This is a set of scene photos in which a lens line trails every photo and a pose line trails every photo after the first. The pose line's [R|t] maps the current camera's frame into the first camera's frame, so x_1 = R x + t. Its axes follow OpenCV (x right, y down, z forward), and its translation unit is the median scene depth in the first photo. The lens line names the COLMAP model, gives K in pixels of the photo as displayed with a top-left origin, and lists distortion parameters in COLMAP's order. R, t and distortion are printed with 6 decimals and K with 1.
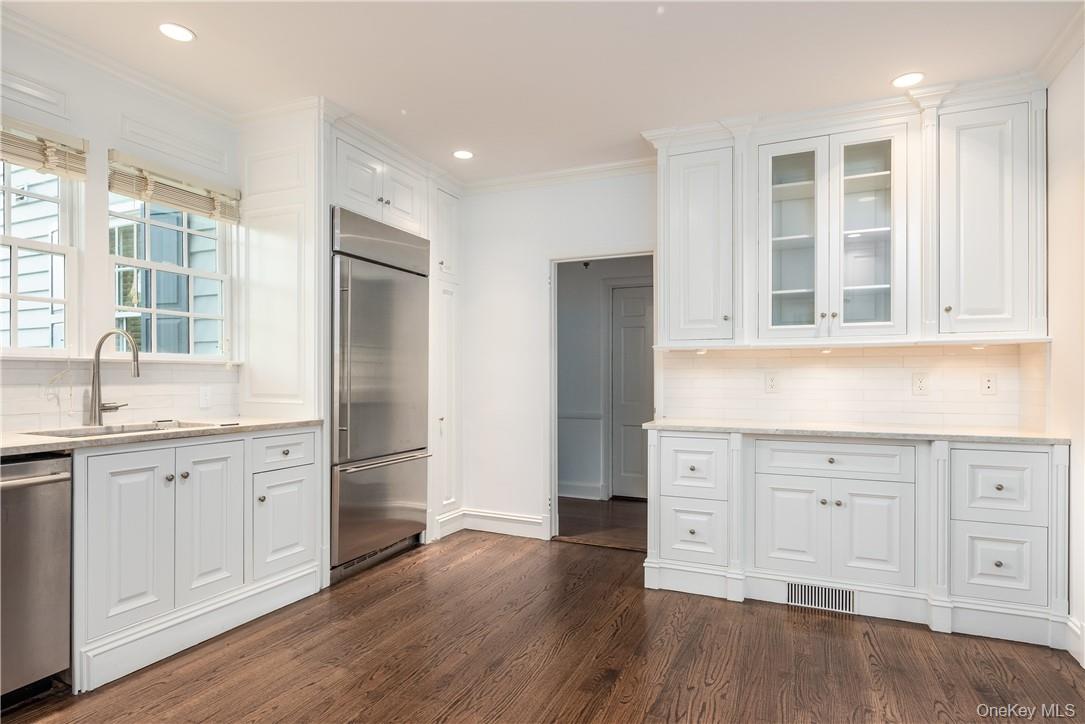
lens RADIAL K [[586.8, 0, 548.9], [0, 586.8, 368.3], [0, 0, 1]] dist [0.001928, -0.000349]
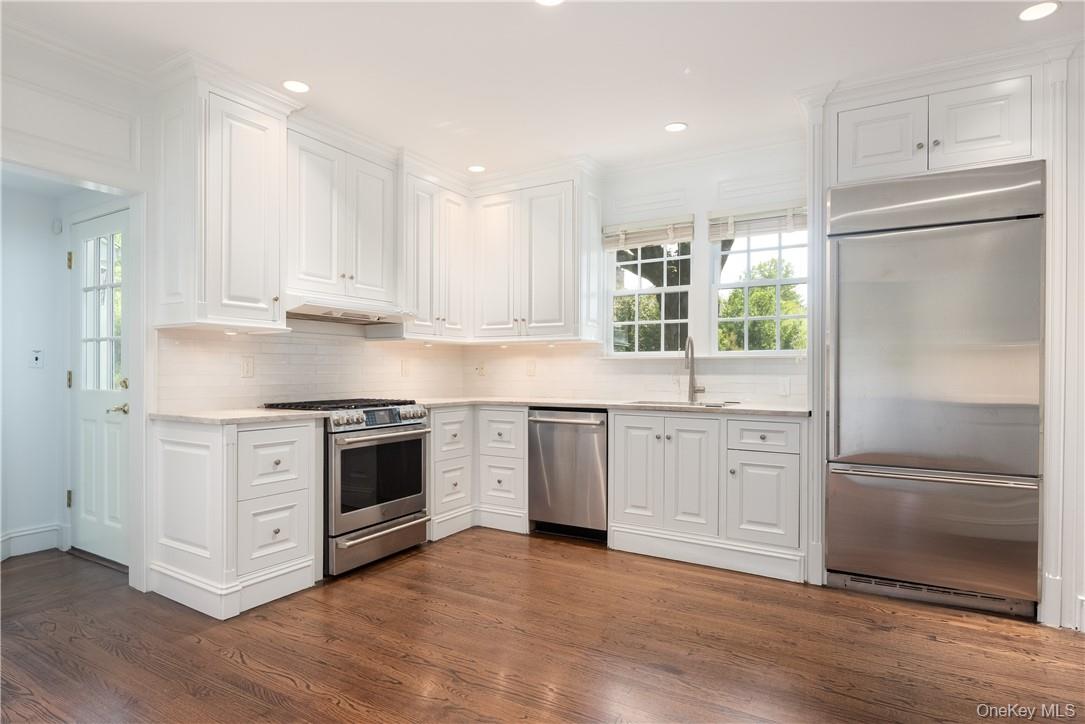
lens RADIAL K [[586.8, 0, 548.6], [0, 586.8, 369.7], [0, 0, 1]] dist [0.001928, -0.000349]
pose [[-0.114463, -0.008164, -0.993394, 0.752258], [0.004621, 0.999951, -0.008750, 0.026756], [0.993417, -0.005592, -0.114420, 0.792499]]
